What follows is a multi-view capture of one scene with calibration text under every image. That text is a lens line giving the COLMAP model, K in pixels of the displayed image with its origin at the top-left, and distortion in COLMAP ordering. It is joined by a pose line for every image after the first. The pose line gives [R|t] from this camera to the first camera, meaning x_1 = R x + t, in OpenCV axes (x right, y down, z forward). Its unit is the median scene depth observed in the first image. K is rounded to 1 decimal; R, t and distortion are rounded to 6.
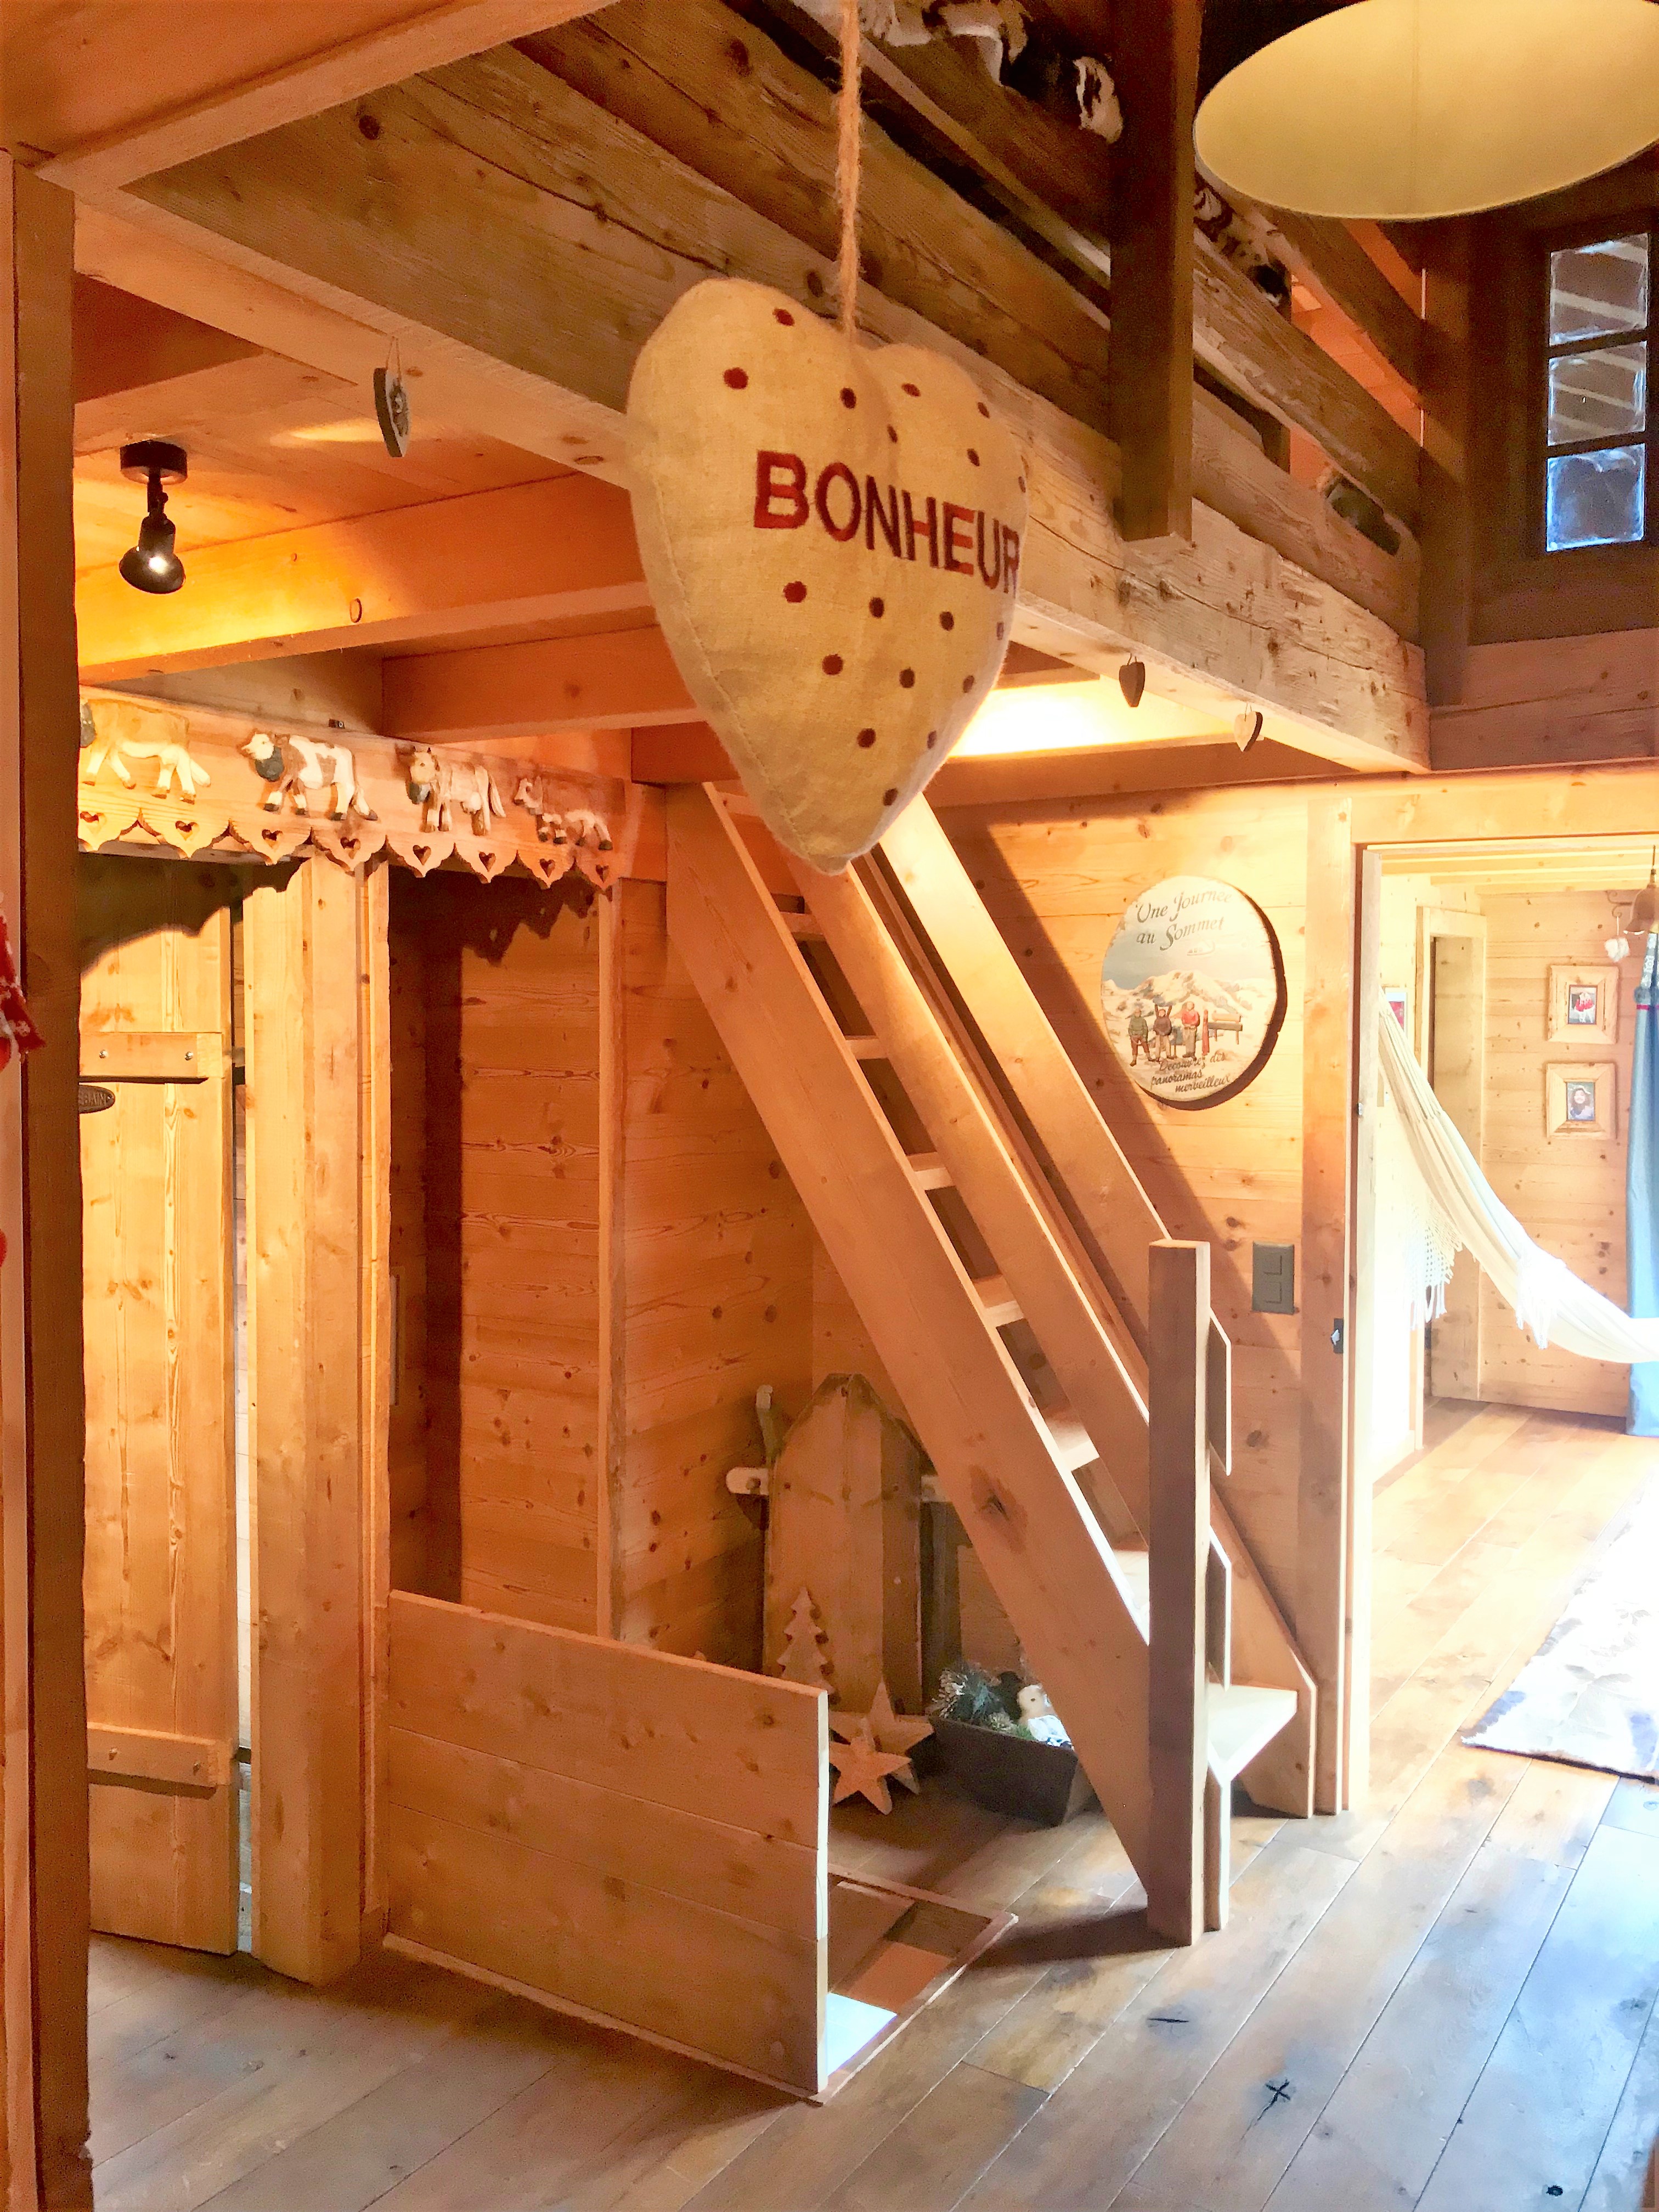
lens RADIAL K [[1823.9, 0, 829.5], [0, 1823.9, 1100.7], [0, 0, 1]] dist [0.041026, -0.061935]
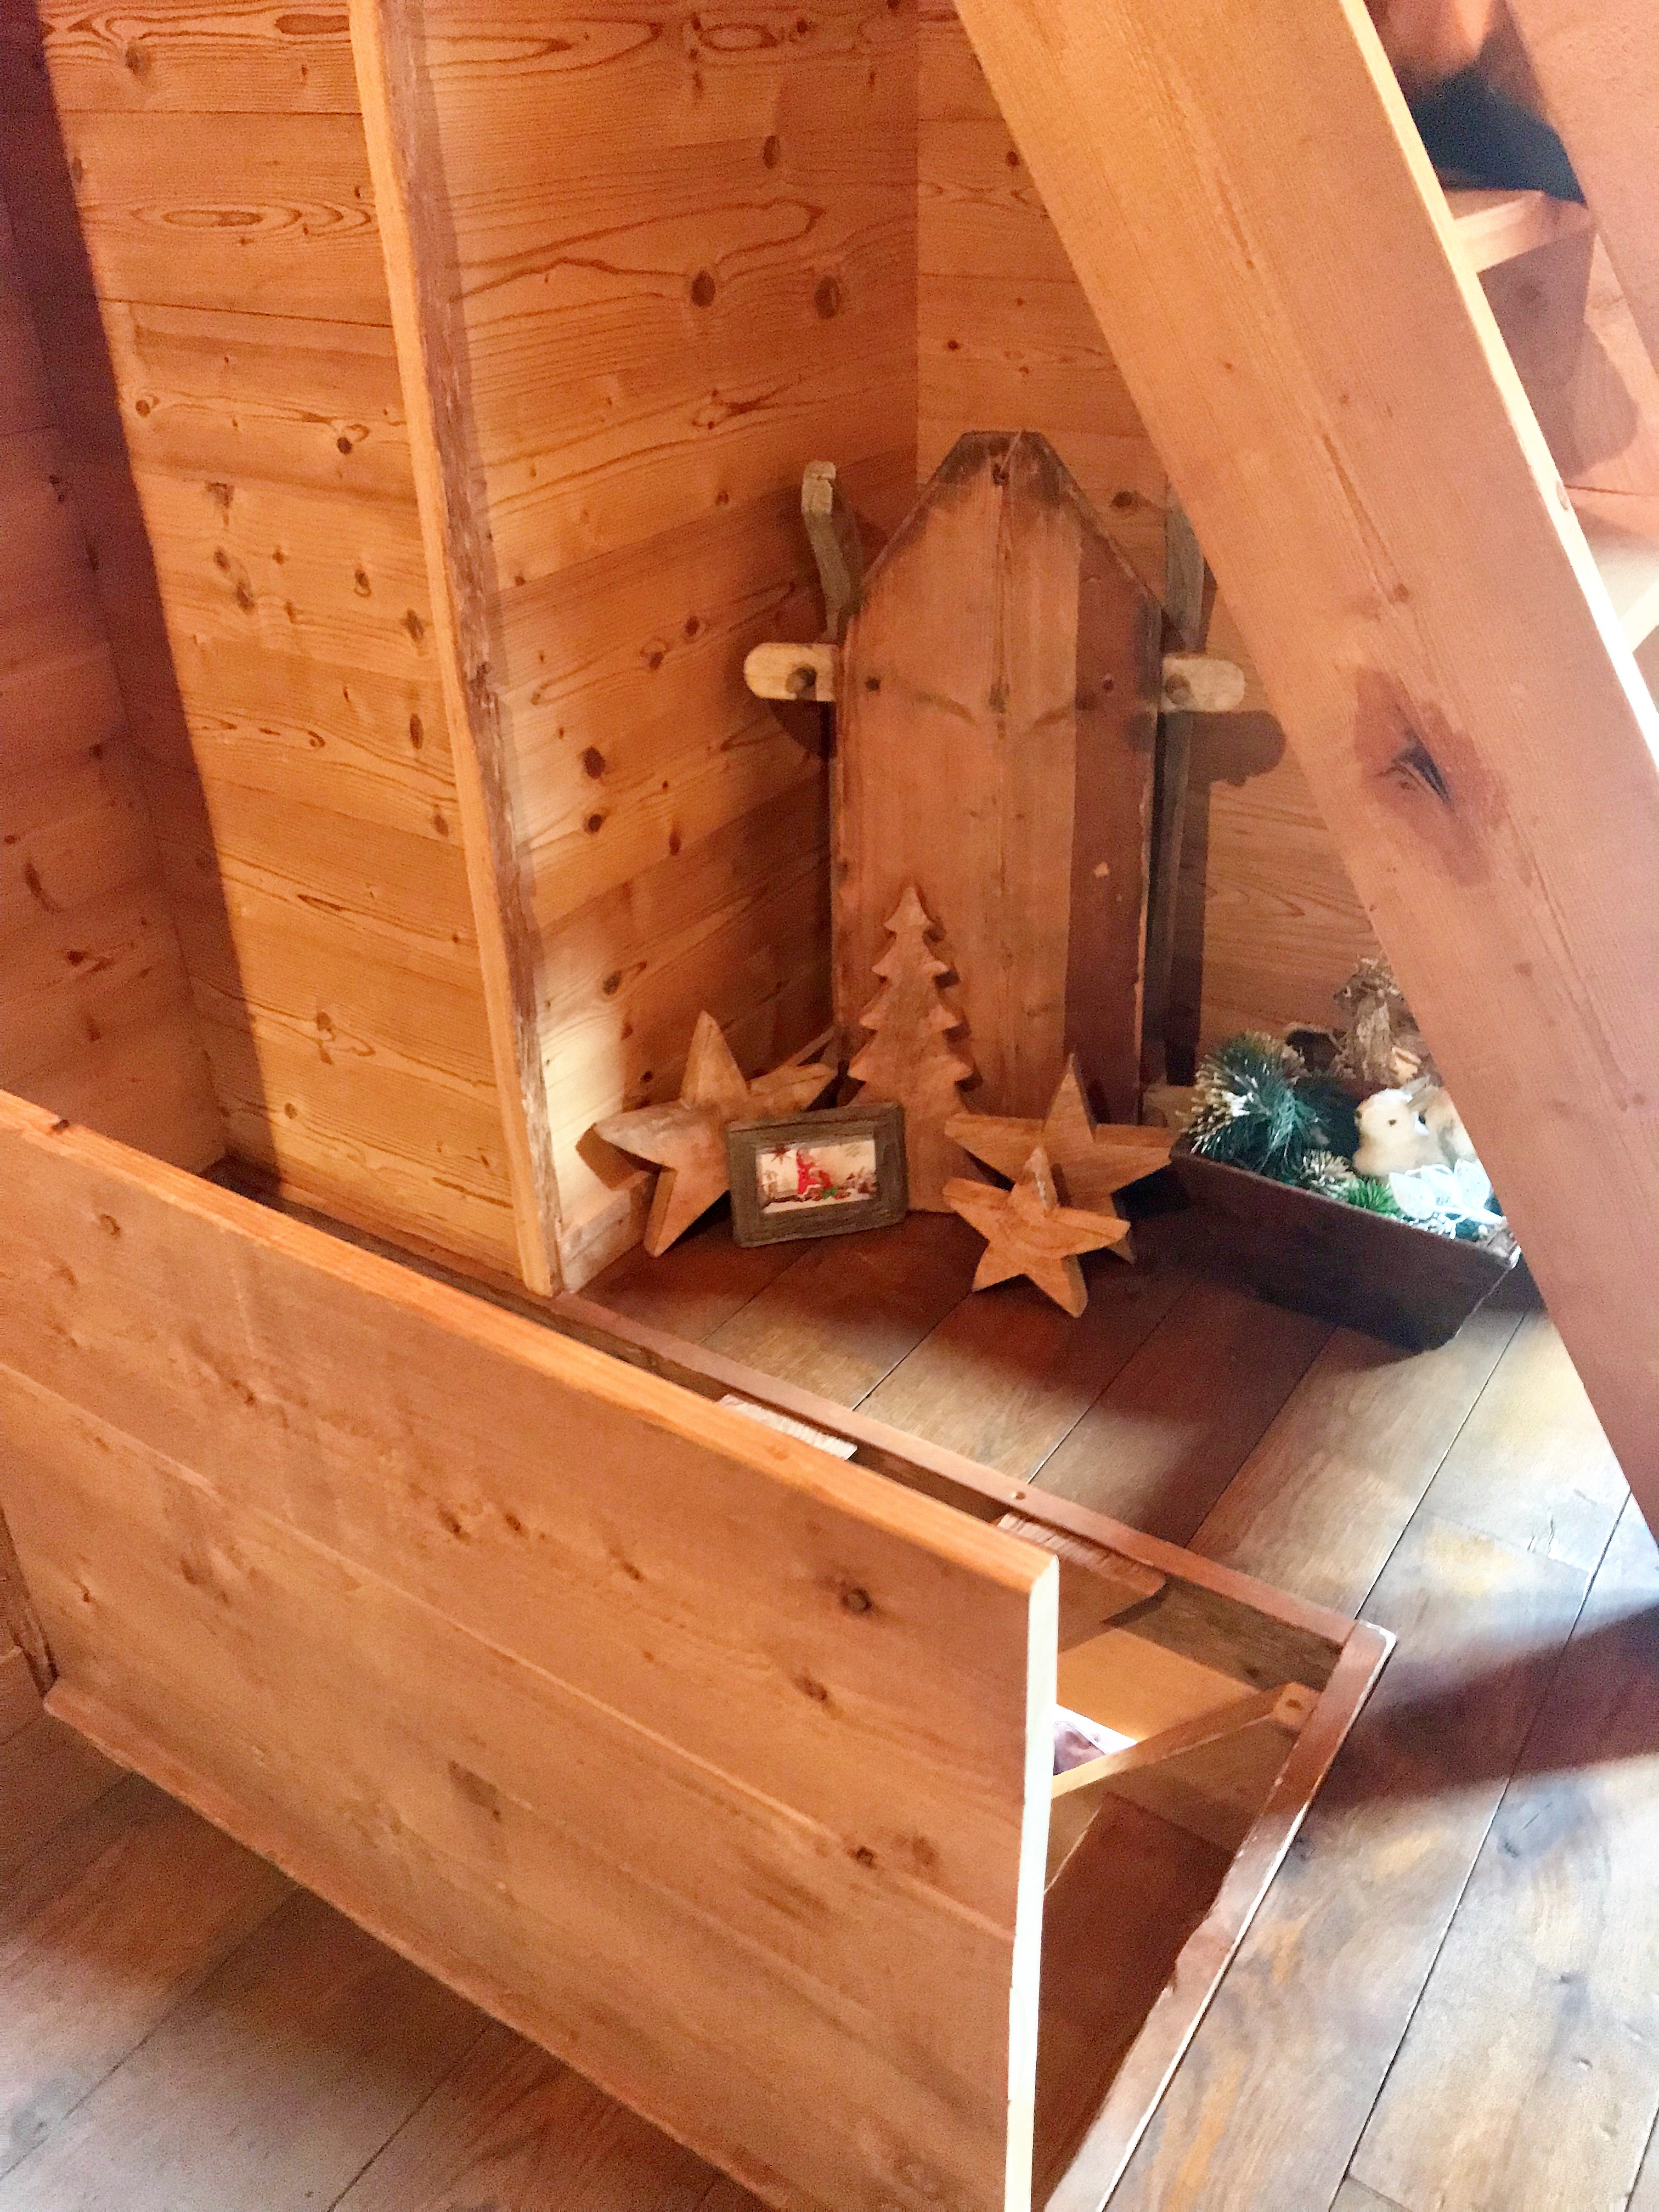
lens RADIAL K [[1823.9, 0, 855.8], [0, 1823.9, 1058.1], [0, 0, 1]] dist [0.041026, -0.061935]
pose [[0.999624, -0.012369, -0.024469, -0.017698], [0.022174, 0.889627, 0.456149, 0.083919], [0.016126, -0.456520, 0.889567, 0.550209]]
